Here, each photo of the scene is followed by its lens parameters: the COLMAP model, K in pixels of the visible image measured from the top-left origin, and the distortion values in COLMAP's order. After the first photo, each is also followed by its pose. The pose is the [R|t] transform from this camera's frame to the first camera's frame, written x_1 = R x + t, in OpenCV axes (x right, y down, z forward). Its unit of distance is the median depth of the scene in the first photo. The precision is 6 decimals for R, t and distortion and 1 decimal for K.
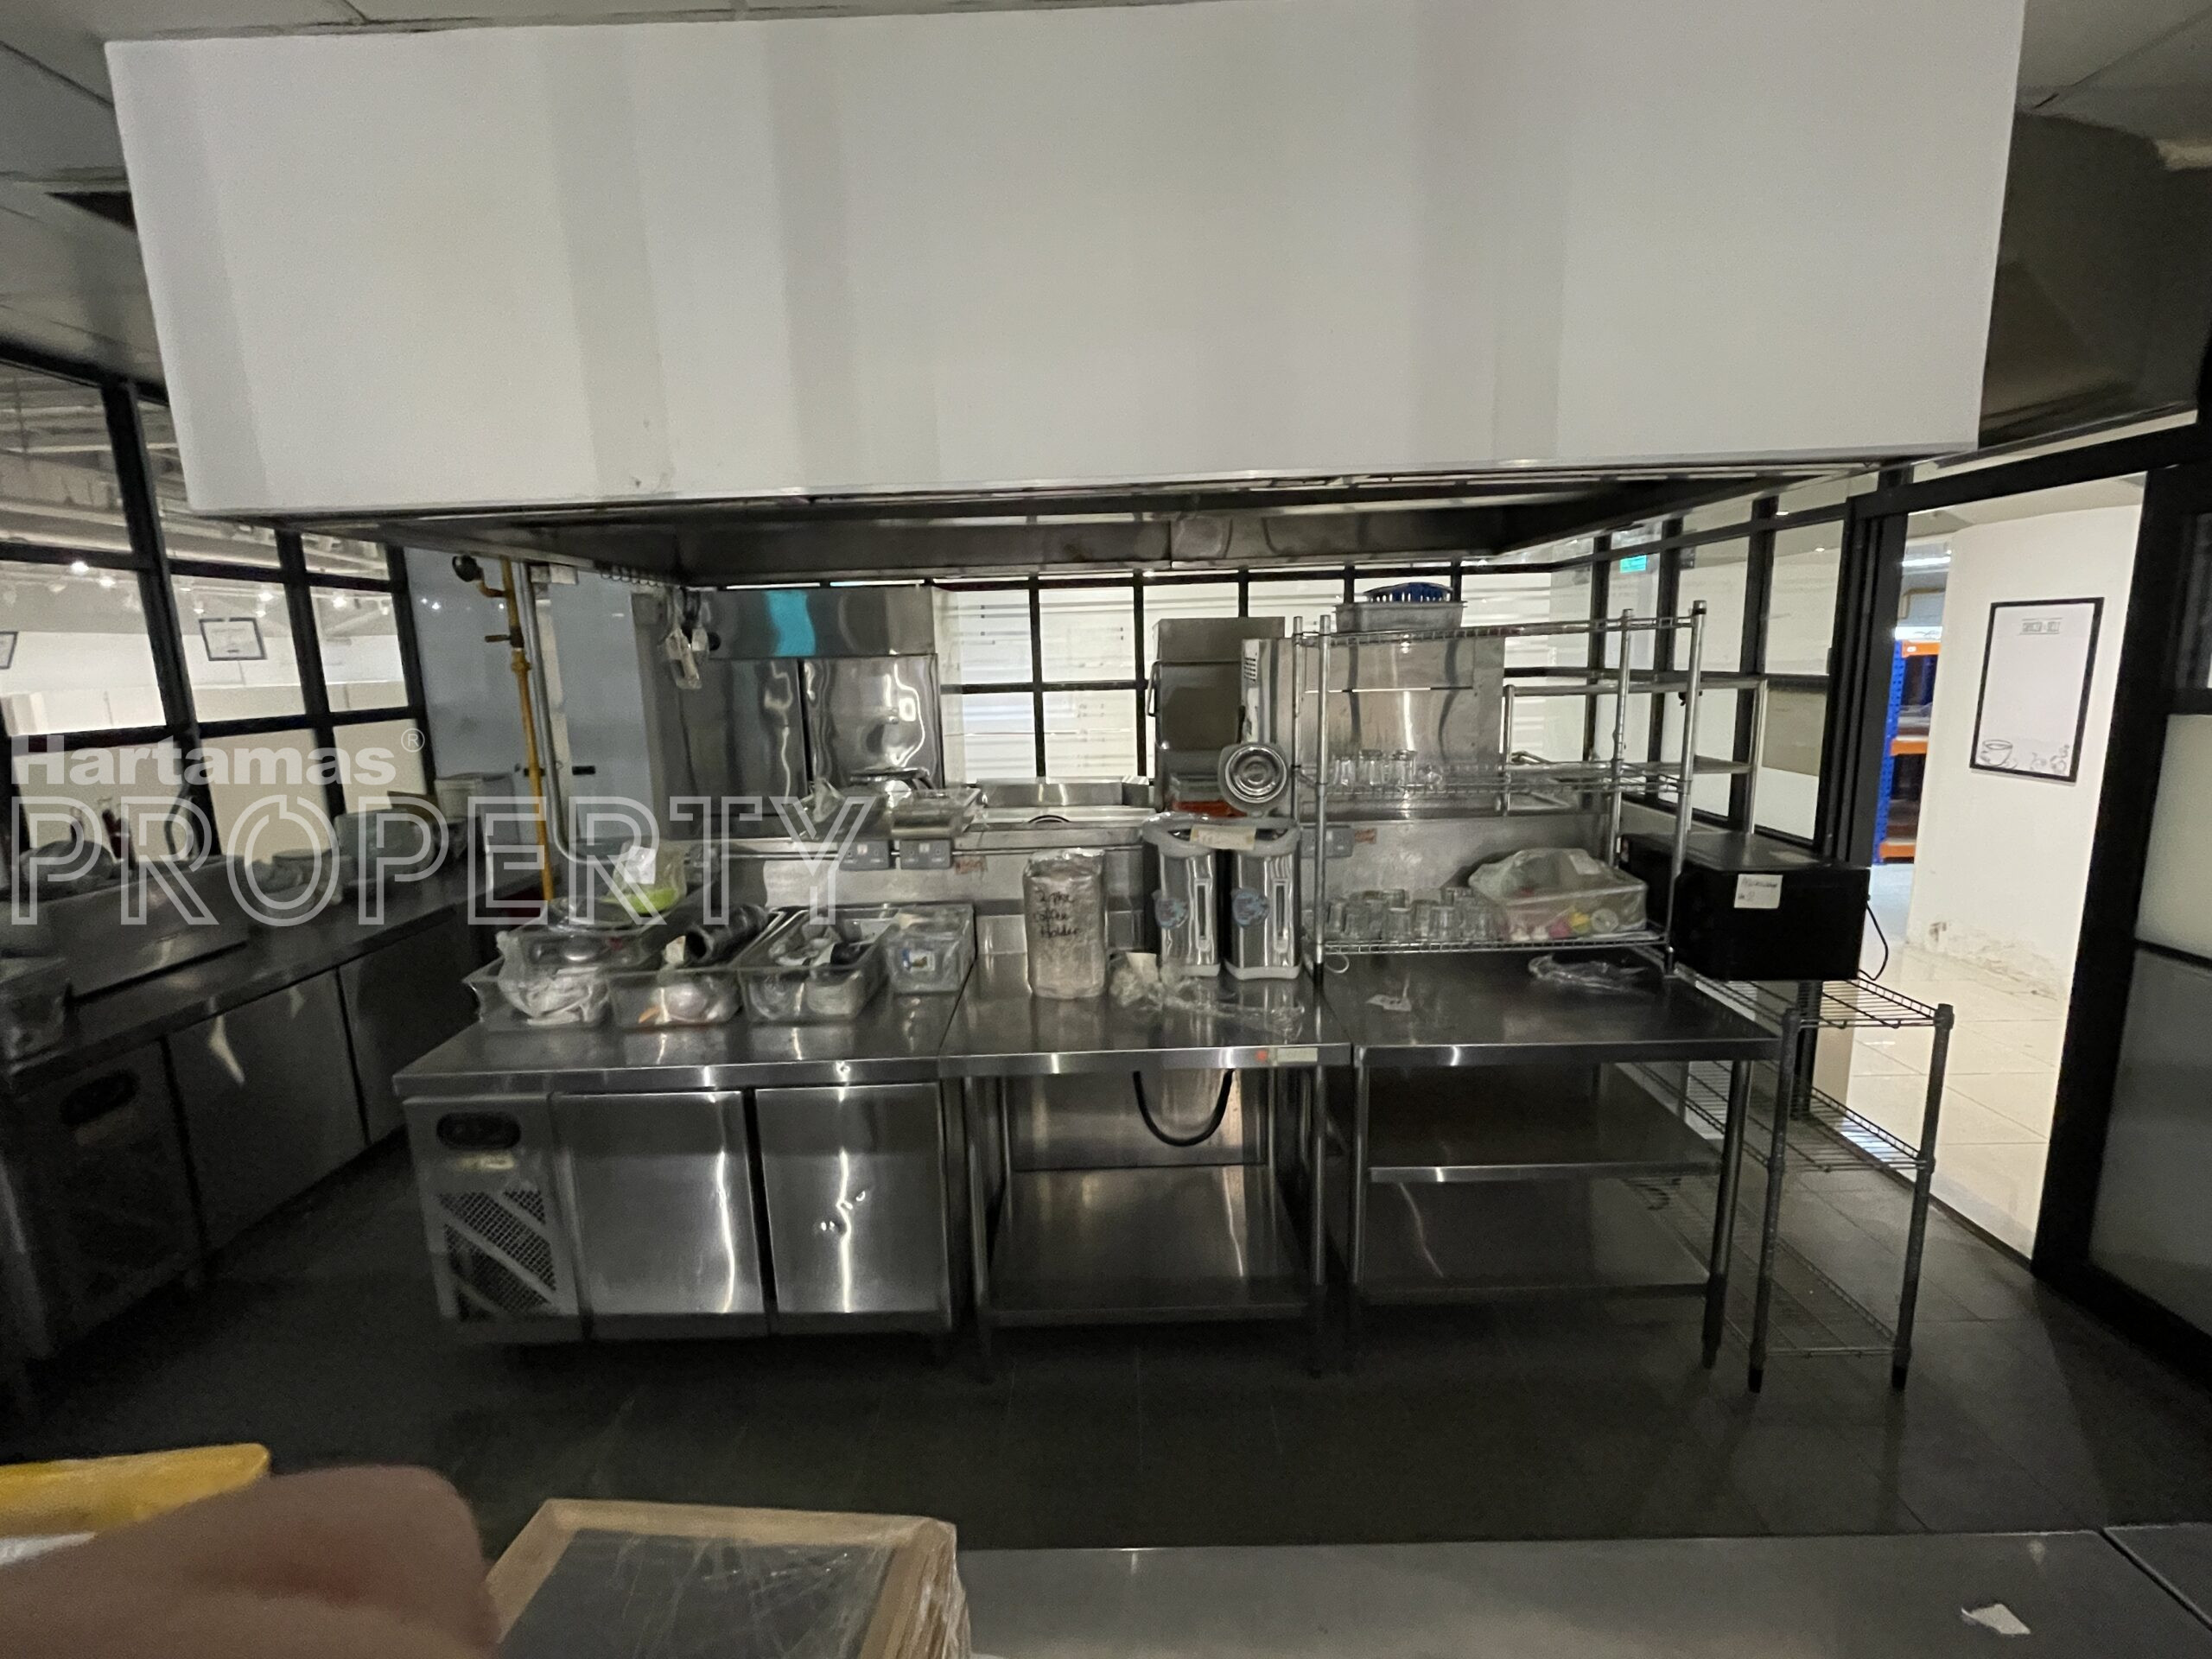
lens RADIAL K [[992.0, 0, 1106.0], [0, 992.0, 829.5], [0, 0, 1]] dist [-0.000857, 0.000235]
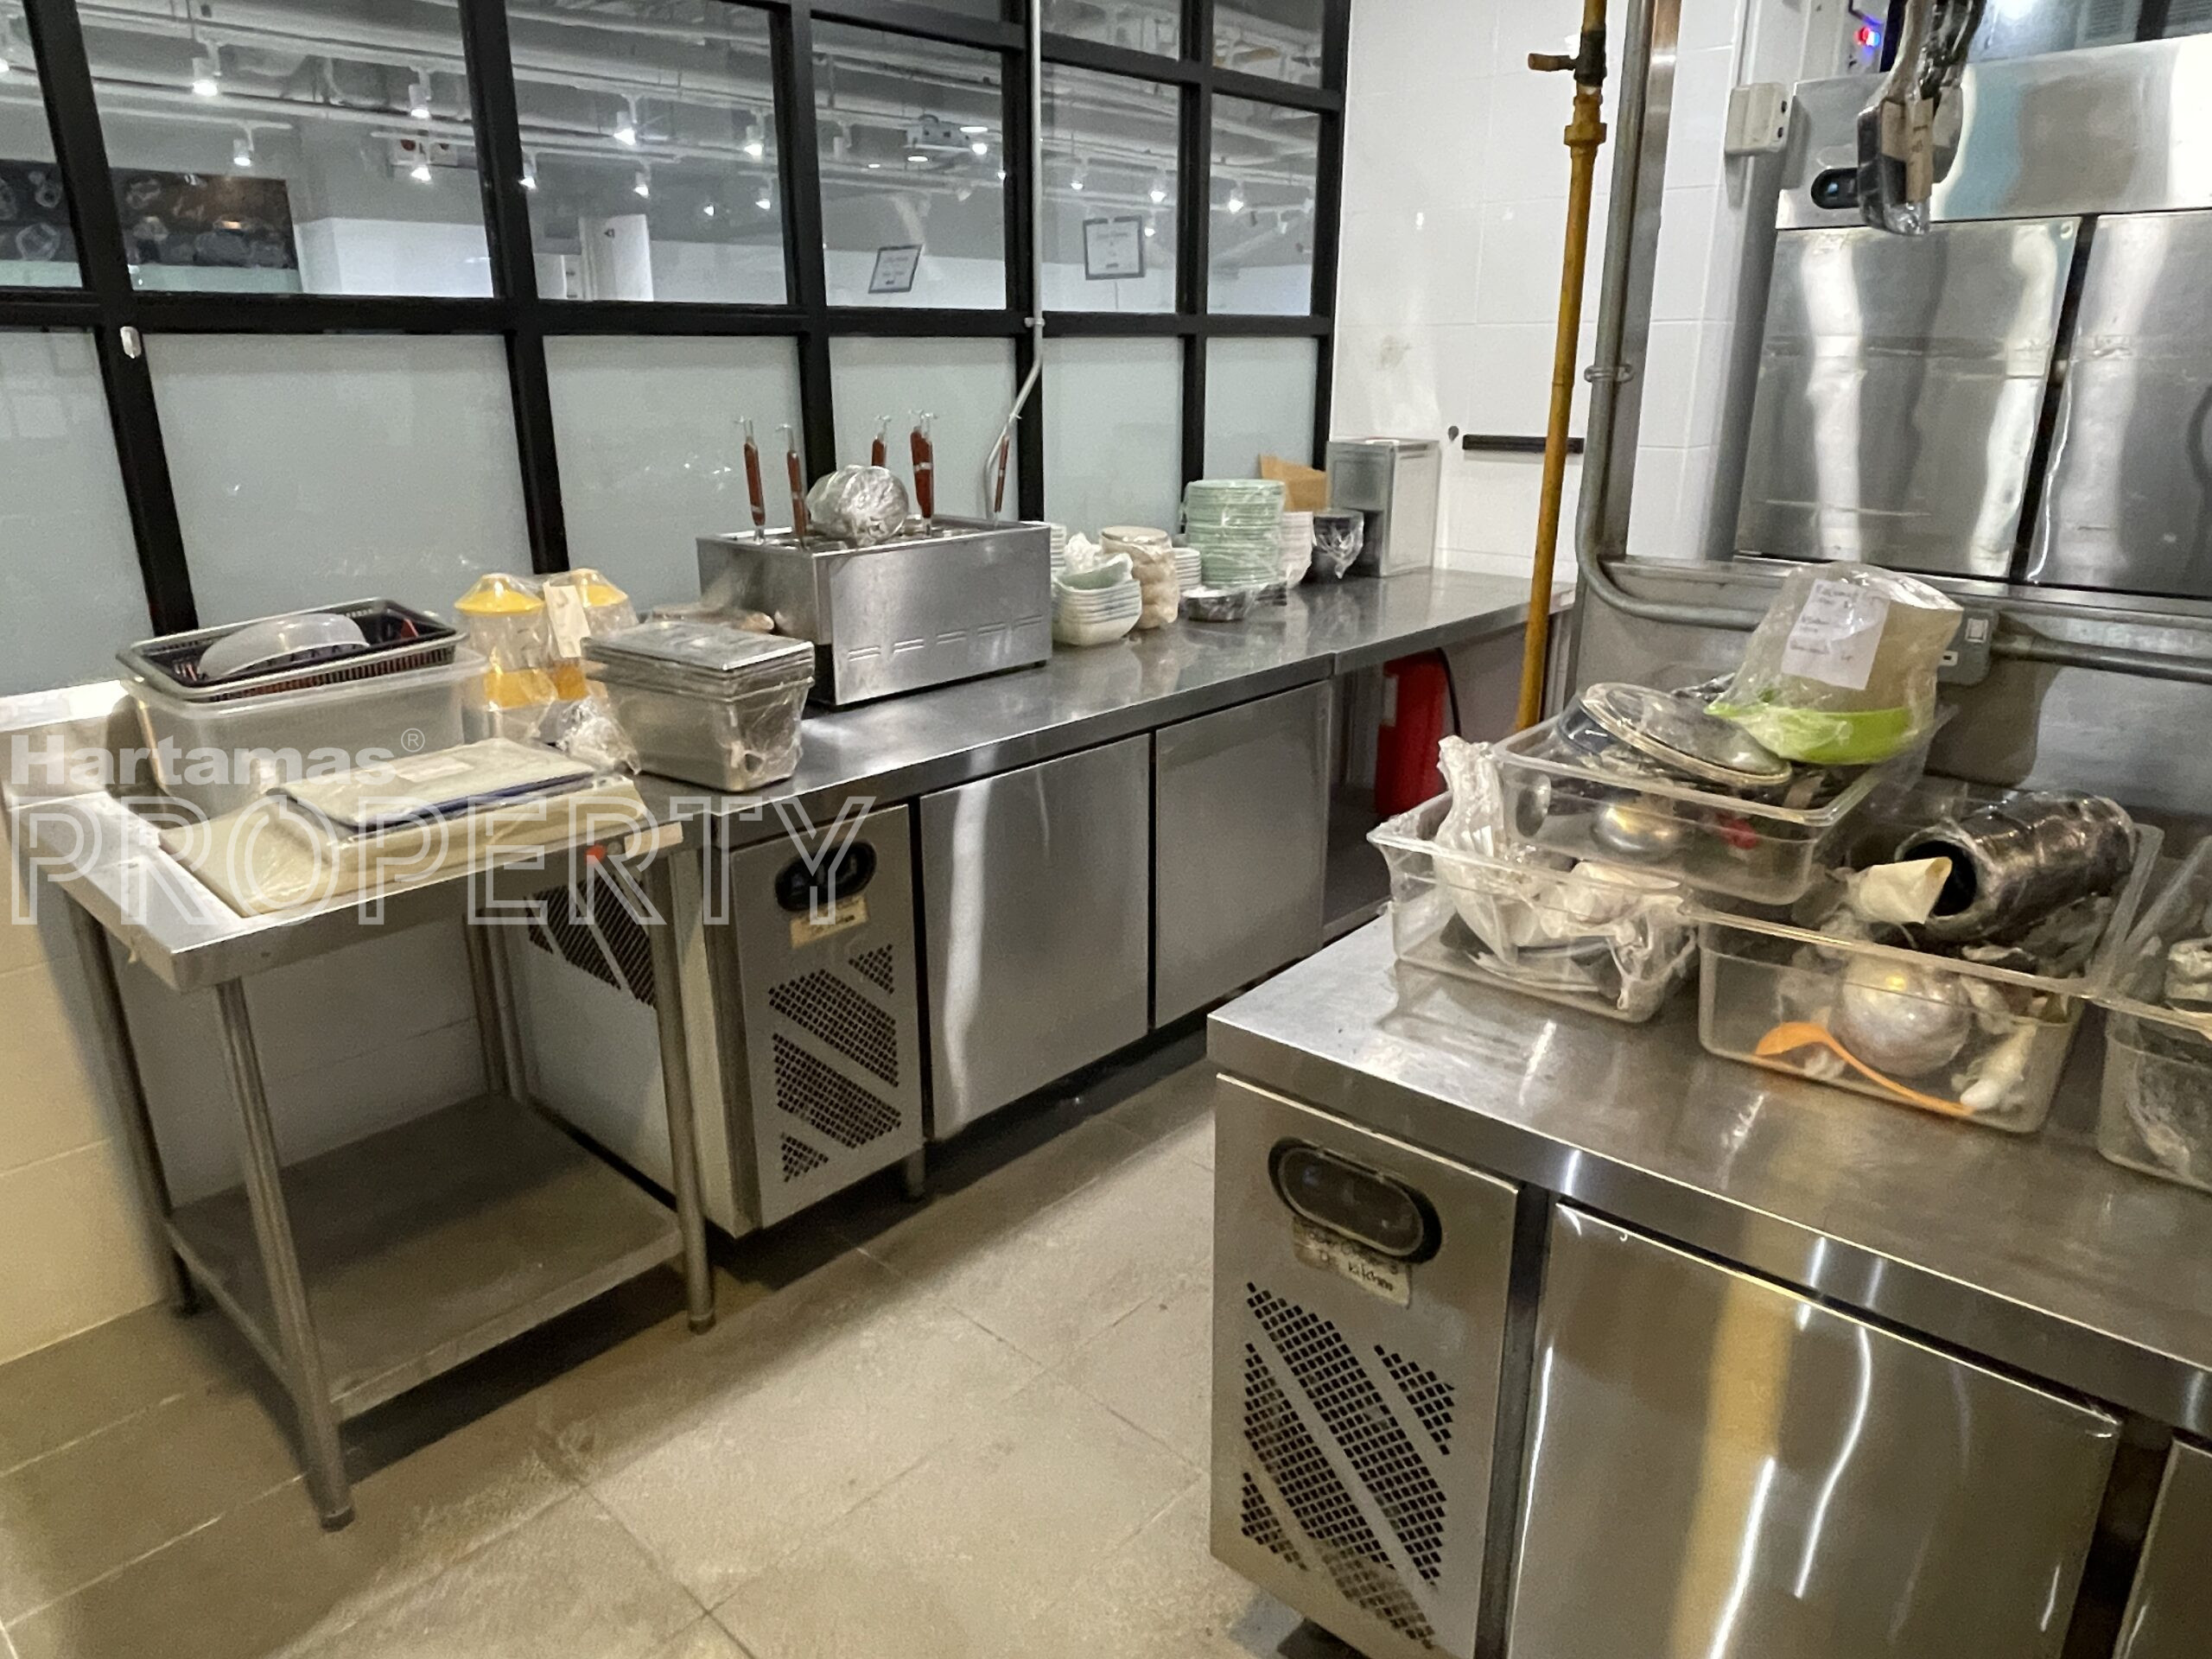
lens RADIAL K [[1445.9, 0, 1106.0], [0, 1445.9, 829.5], [0, 0, 1]] dist [0.046902, 0.000204]
pose [[0.748403, 0.230120, -0.622043, -0.326404], [-0.133821, 0.970983, 0.198202, 0.038874], [0.649603, -0.065092, 0.757482, 0.427964]]
